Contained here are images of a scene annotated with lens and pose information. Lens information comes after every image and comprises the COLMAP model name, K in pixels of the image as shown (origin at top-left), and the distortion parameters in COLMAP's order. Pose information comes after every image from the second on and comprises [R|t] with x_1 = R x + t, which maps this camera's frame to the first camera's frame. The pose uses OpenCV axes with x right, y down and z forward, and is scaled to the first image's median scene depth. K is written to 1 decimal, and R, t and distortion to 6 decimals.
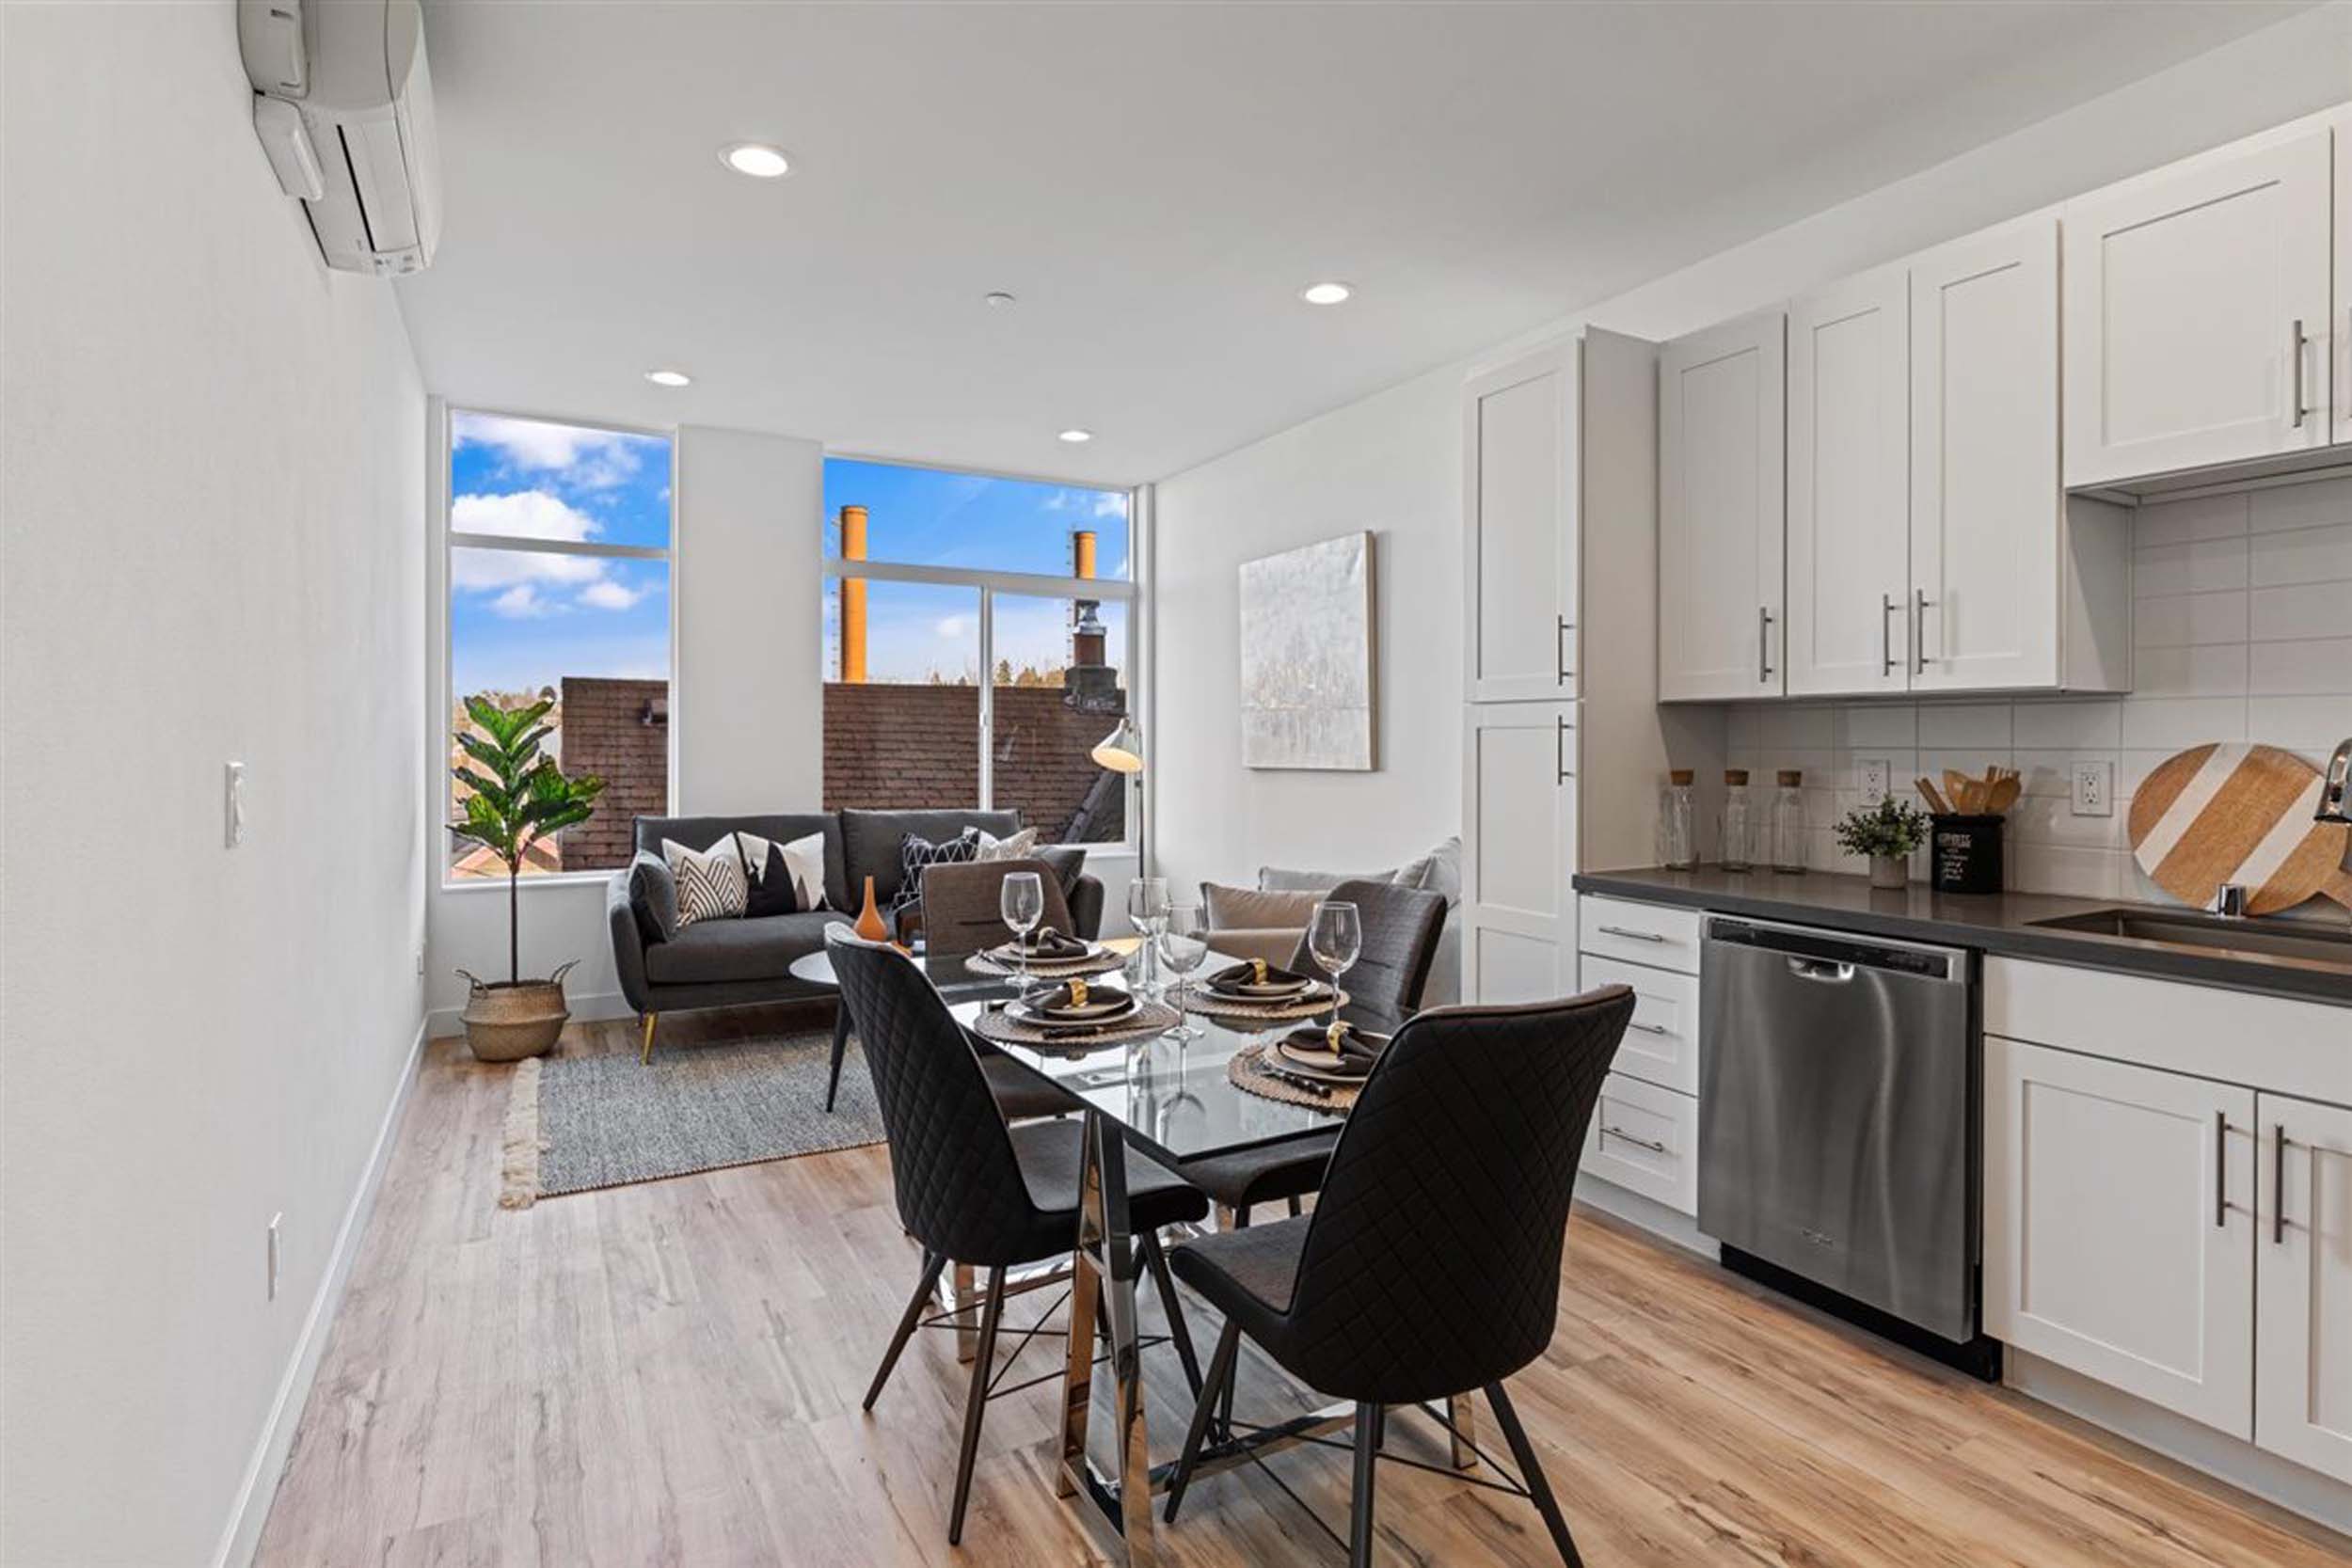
lens RADIAL K [[1173.3, 0, 1203.6], [0, 1173.3, 751.5], [0, 0, 1]] dist [-0.001406, -0.000232]
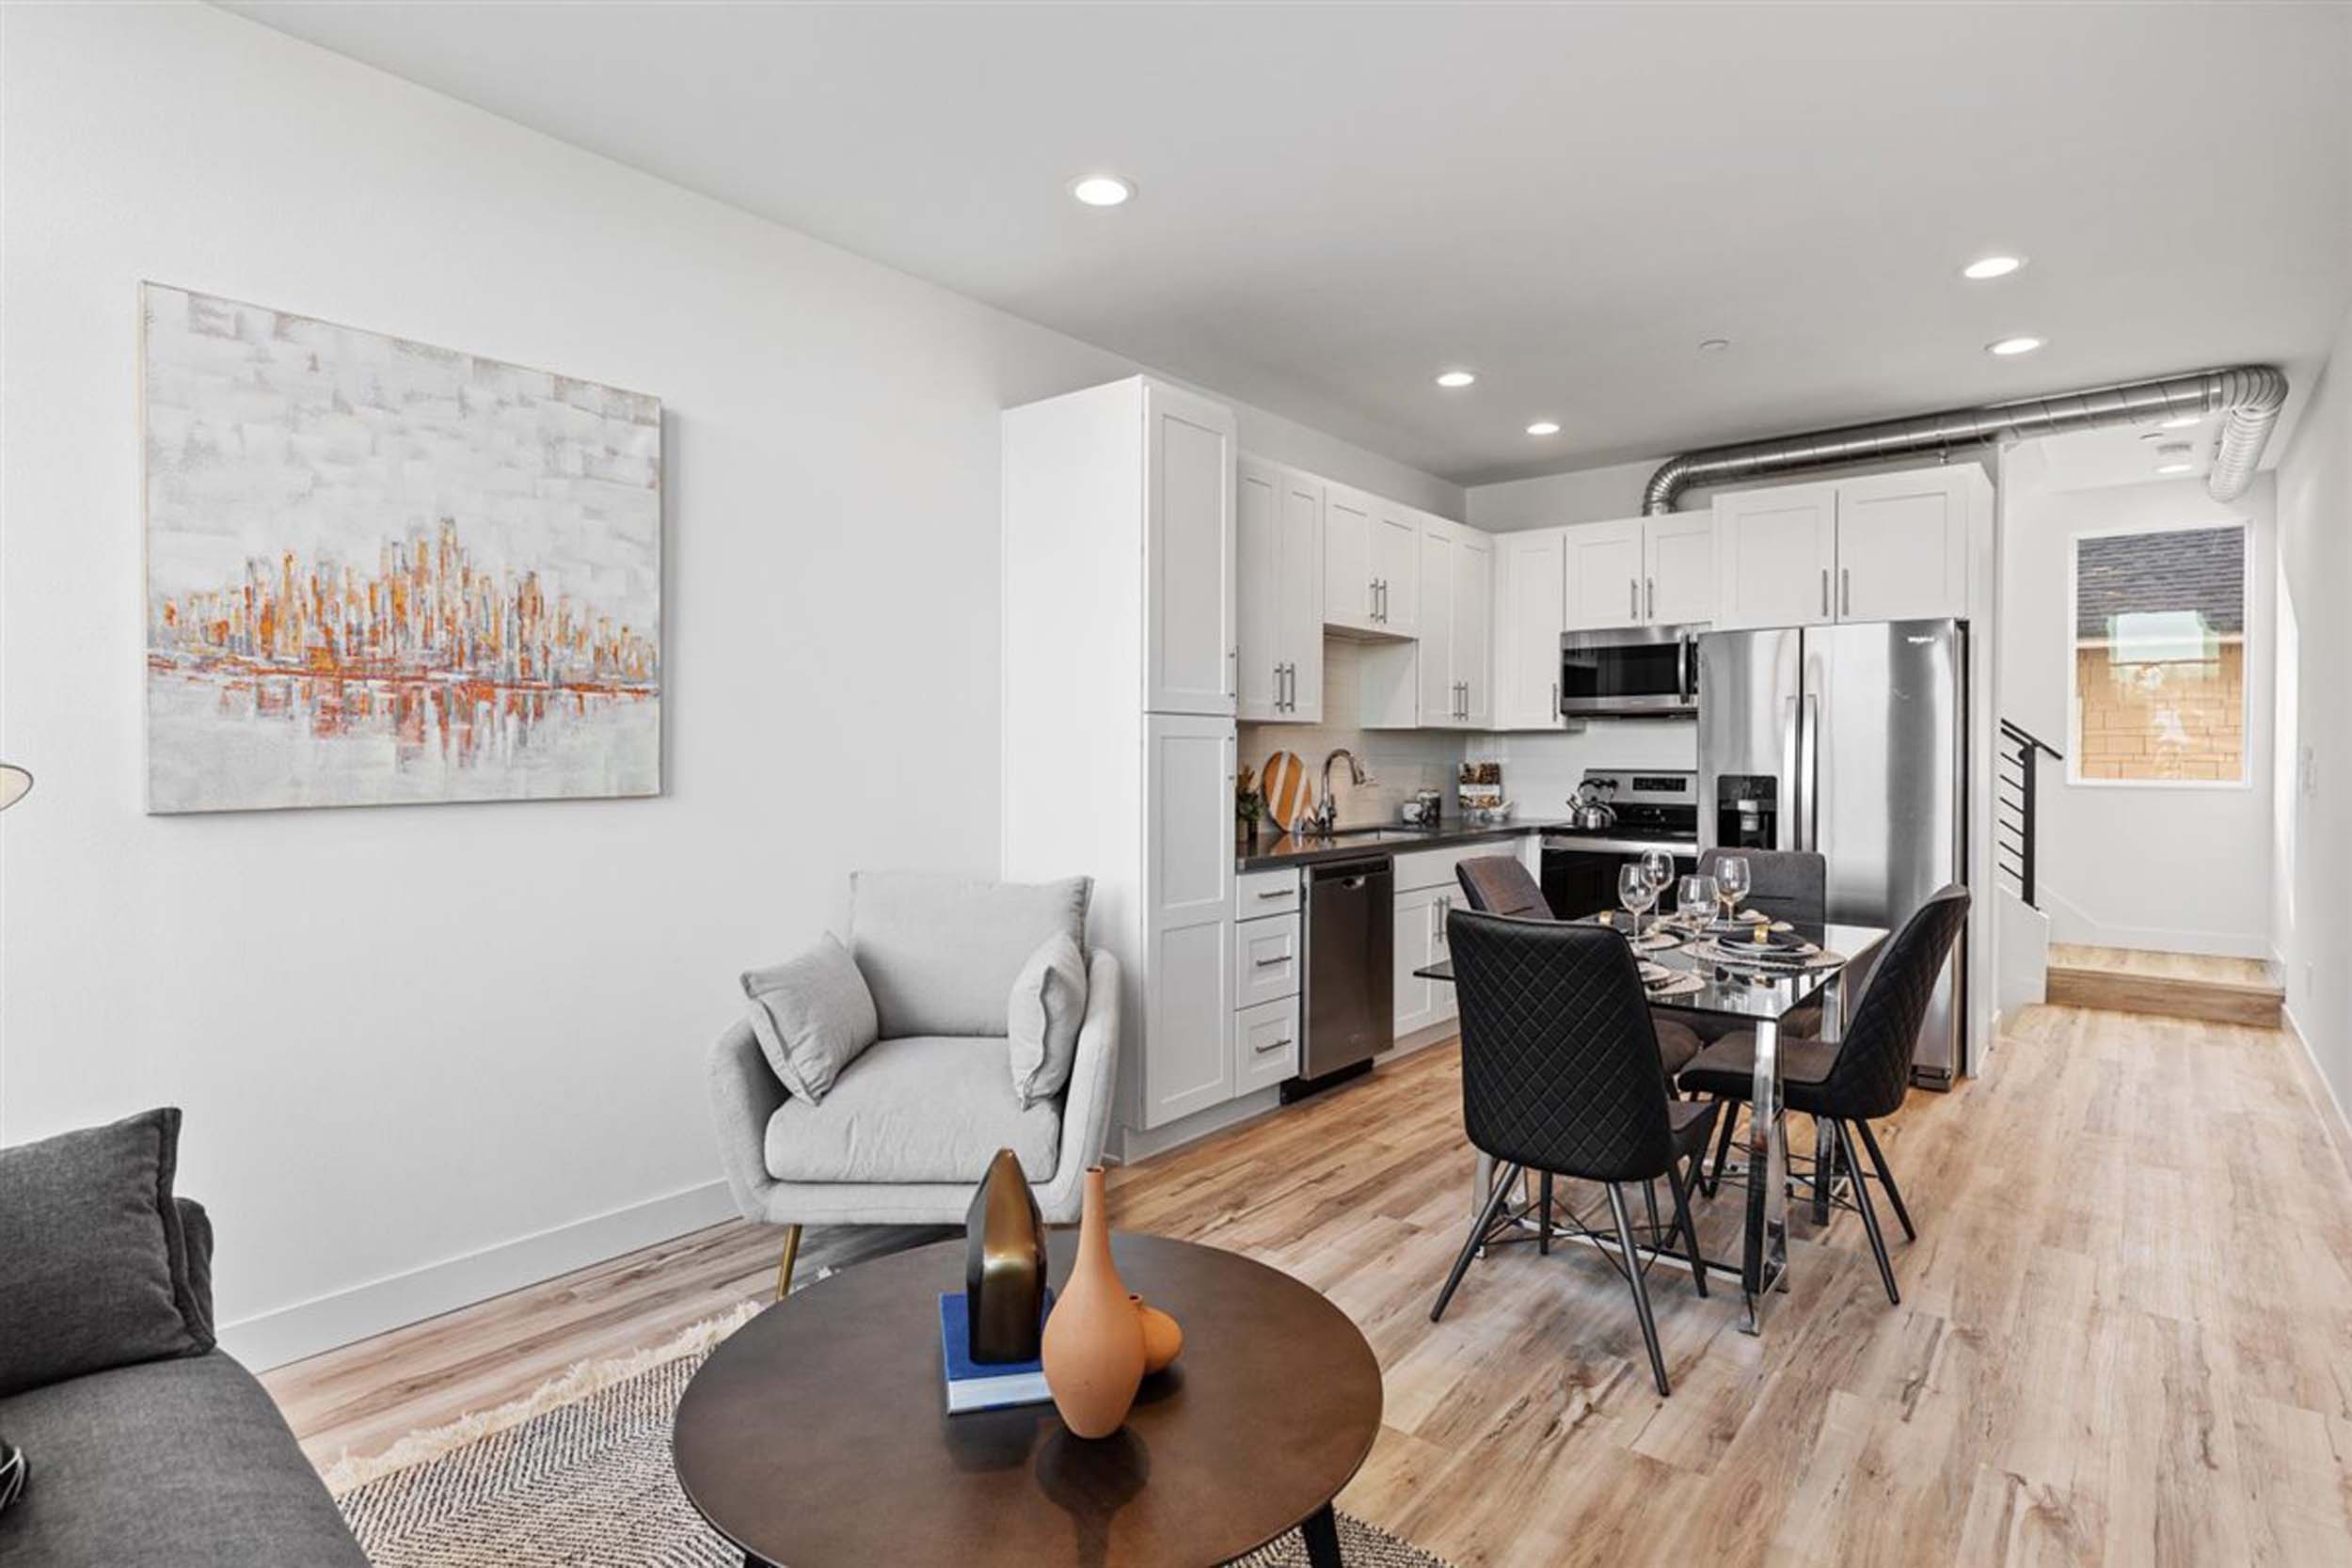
lens RADIAL K [[1164.9, 0, 1195.3], [0, 1164.9, 770.3], [0, 0, 1]] dist [-0.003641, 0.000209]
pose [[-0.355227, -0.017344, 0.934619, -0.508726], [0.003076, 0.999801, 0.019723, -0.007890], [-0.934775, 0.009881, -0.355103, 0.932761]]
